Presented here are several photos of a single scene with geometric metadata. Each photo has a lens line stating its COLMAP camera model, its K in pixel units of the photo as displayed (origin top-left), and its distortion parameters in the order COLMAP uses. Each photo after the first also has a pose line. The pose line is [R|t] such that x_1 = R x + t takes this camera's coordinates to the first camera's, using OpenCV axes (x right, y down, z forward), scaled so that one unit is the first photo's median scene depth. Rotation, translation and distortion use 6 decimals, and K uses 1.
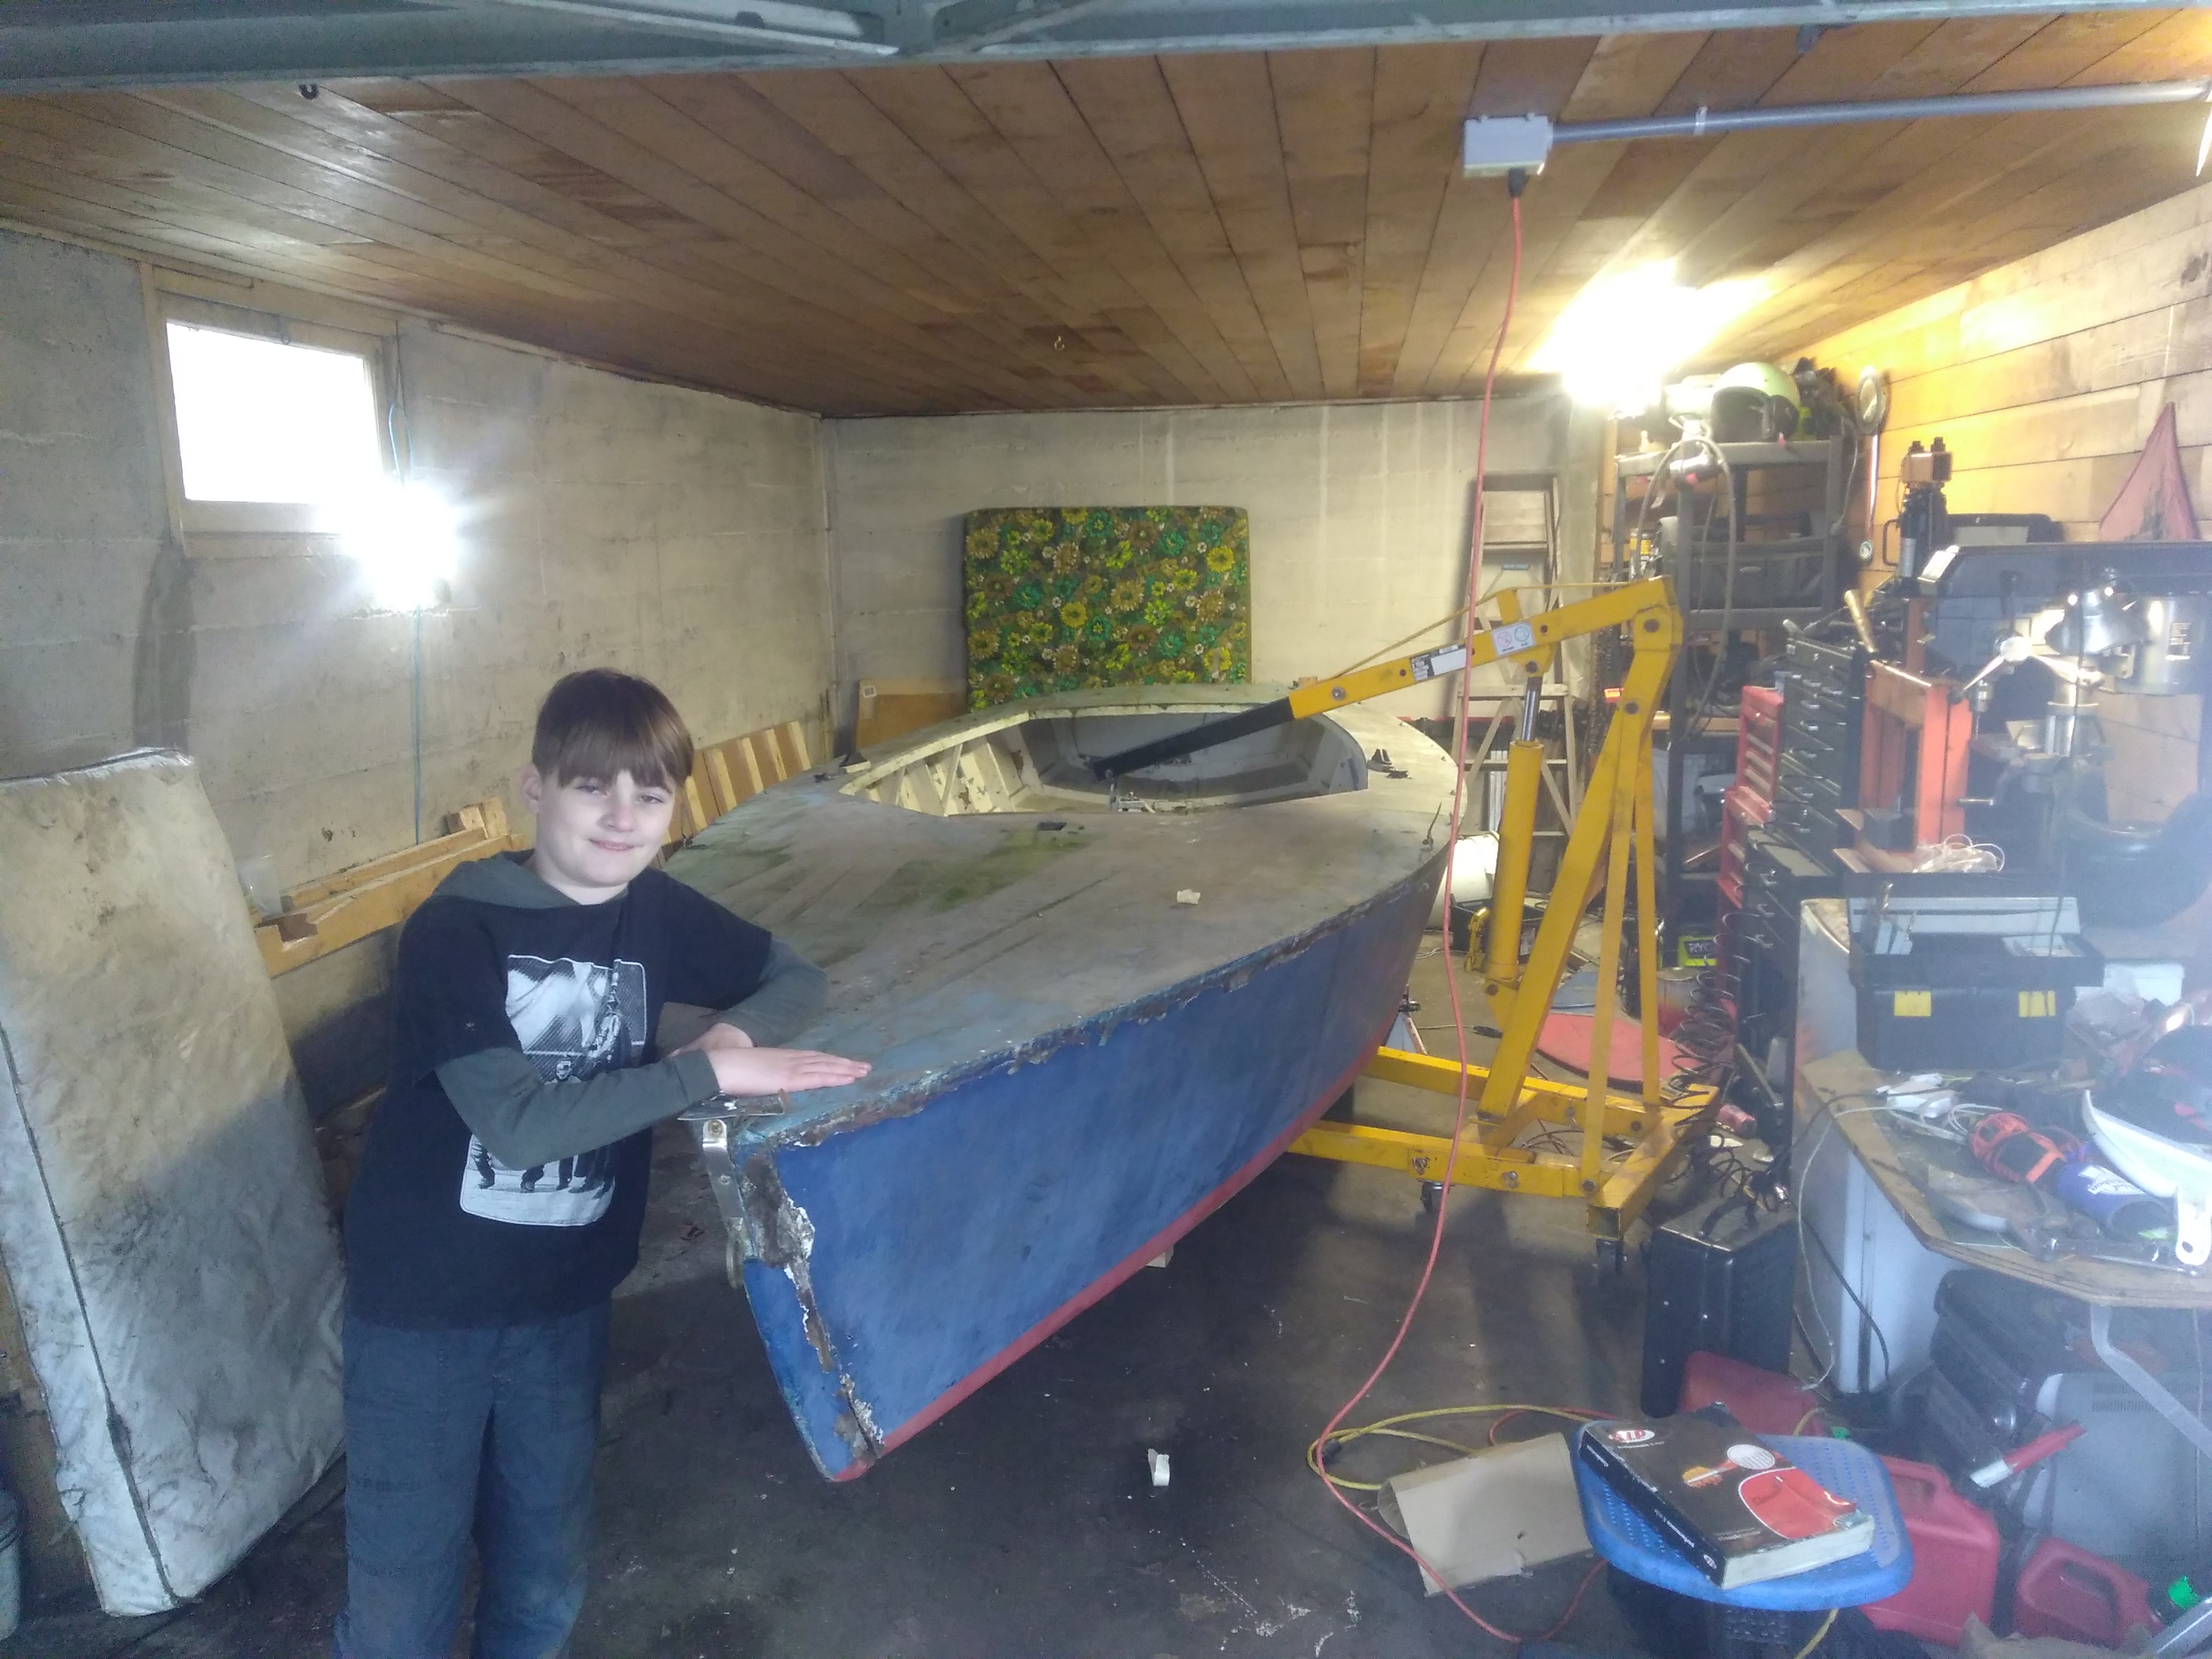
lens RADIAL K [[1775.6, 0, 1106.0], [0, 1775.6, 829.5], [0, 0, 1]] dist [0.003568, 0.001347]
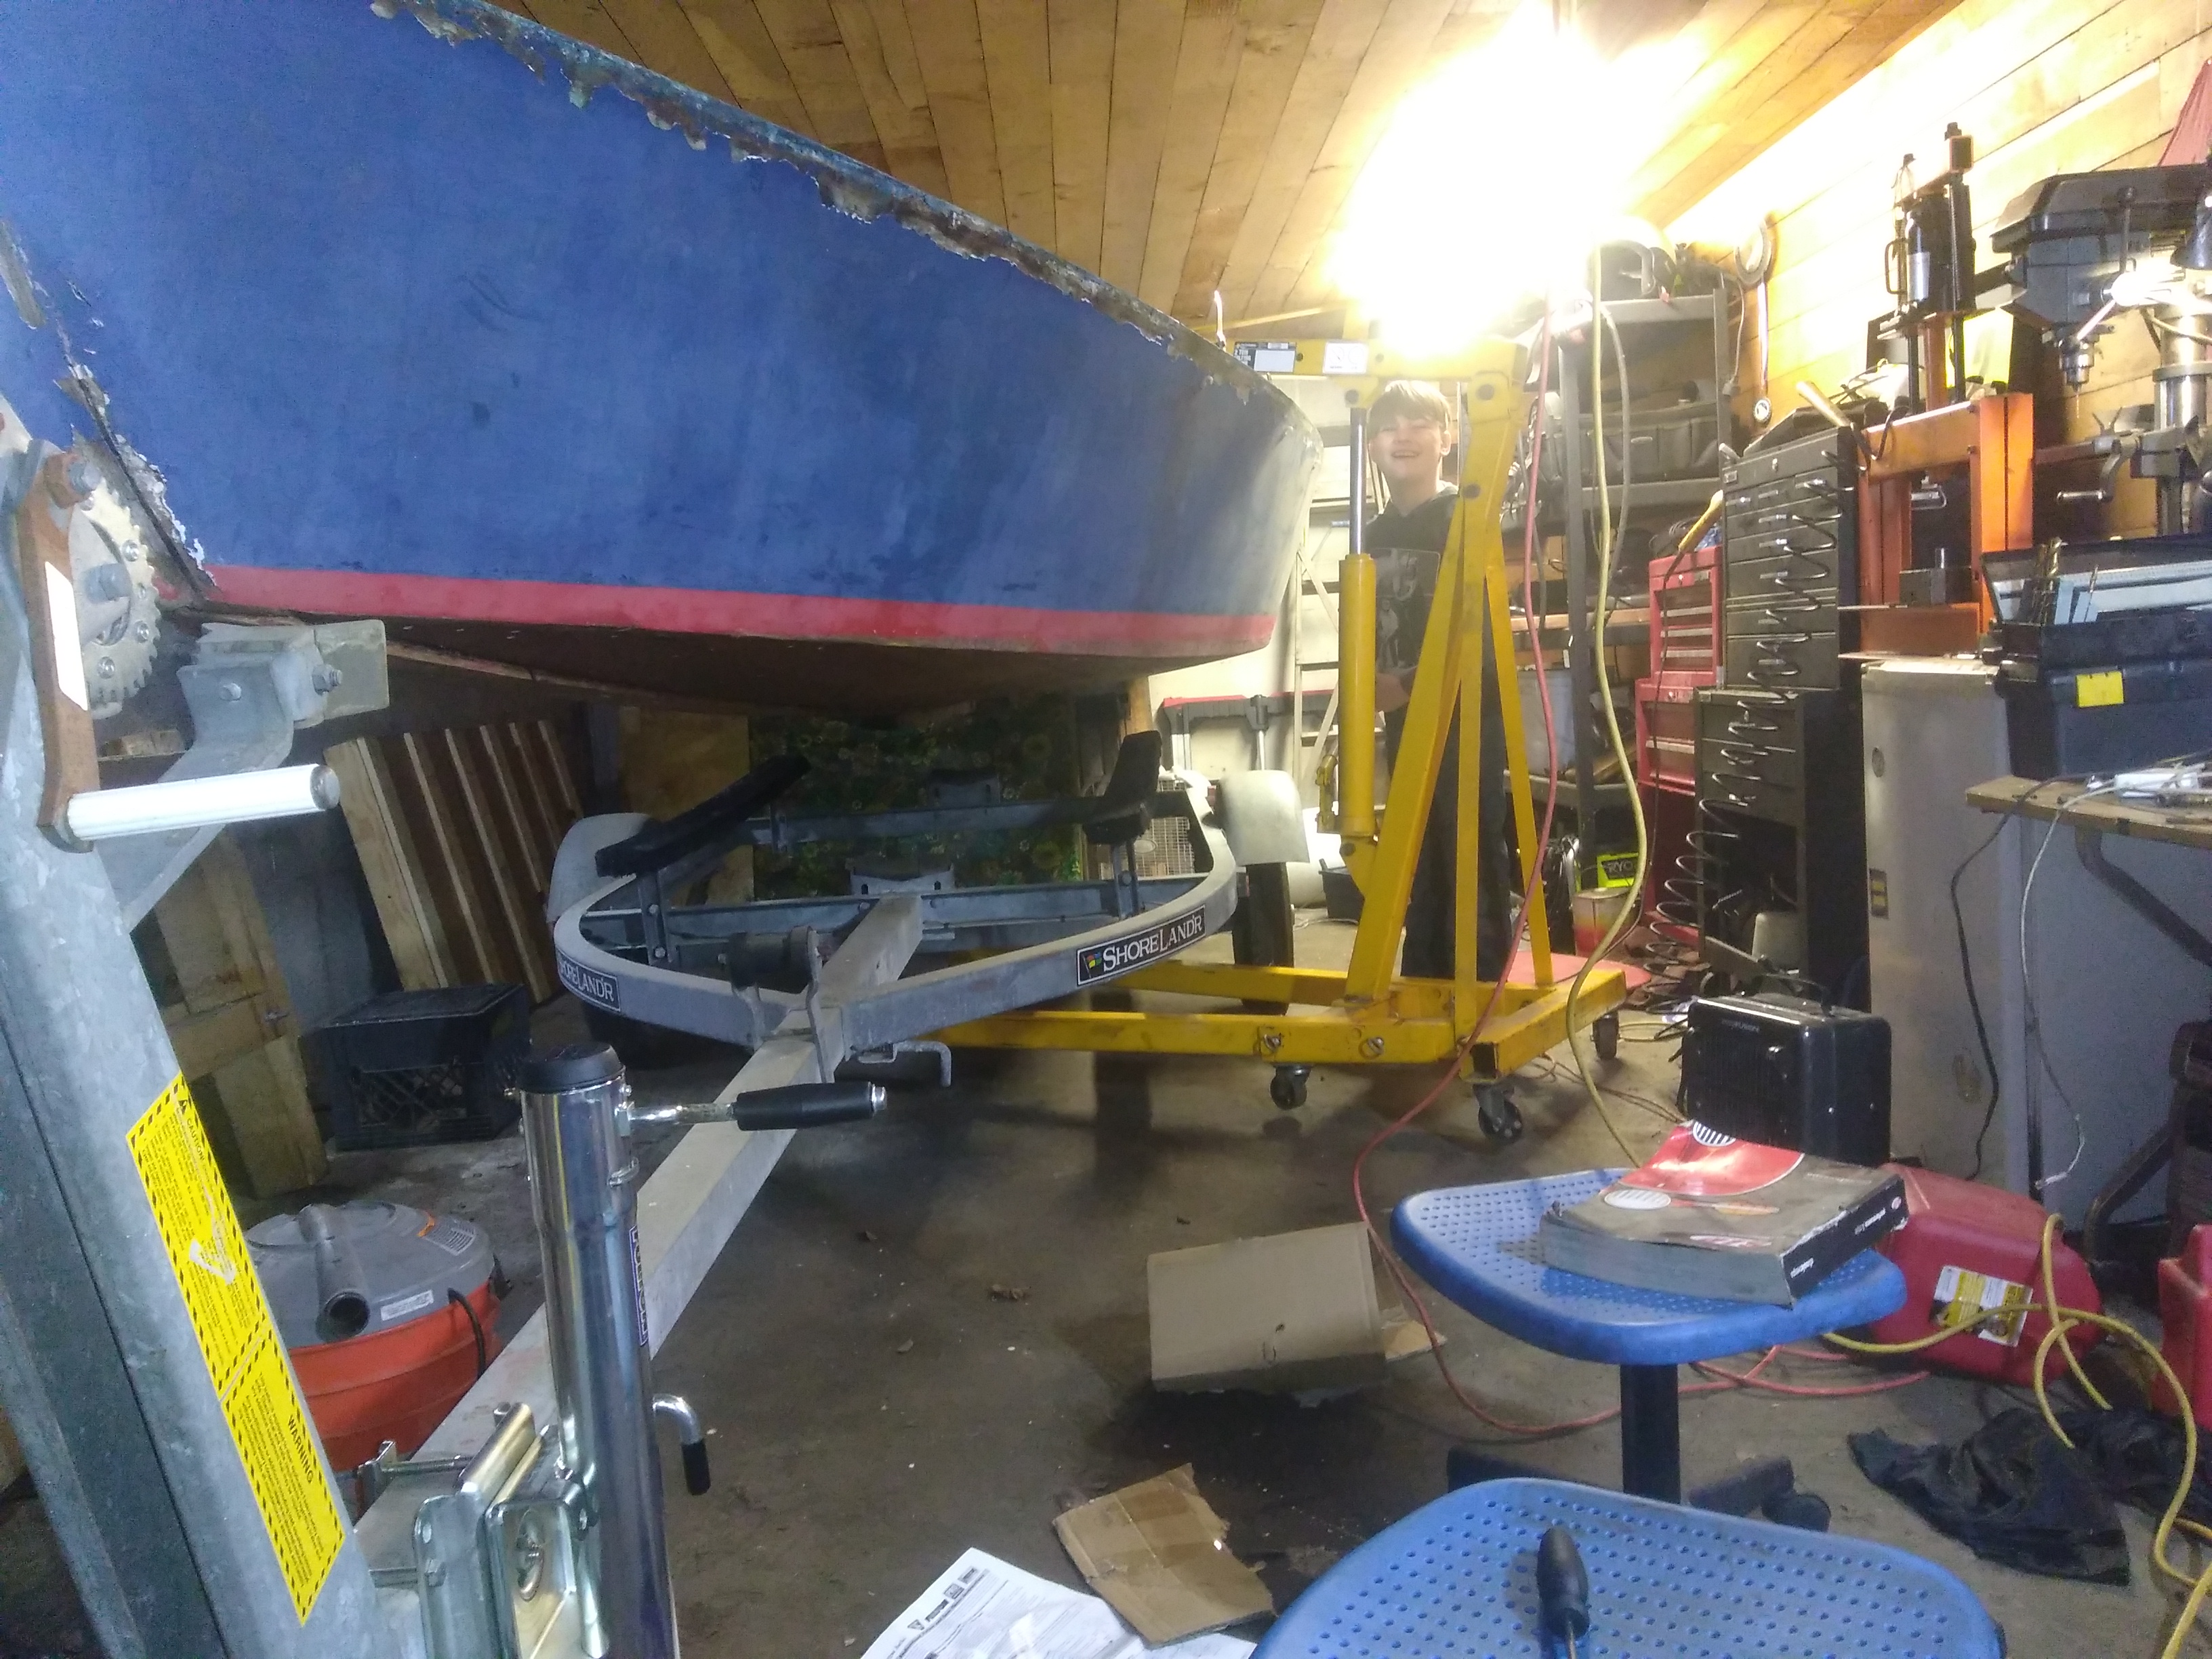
lens RADIAL K [[1775.6, 0, 1106.0], [0, 1775.6, 829.5], [0, 0, 1]] dist [0.003568, 0.001347]
pose [[0.987925, -0.062007, 0.141983, -0.051048], [0.072721, 0.994782, -0.071556, 0.099479], [-0.136805, 0.081018, 0.987279, 0.157761]]
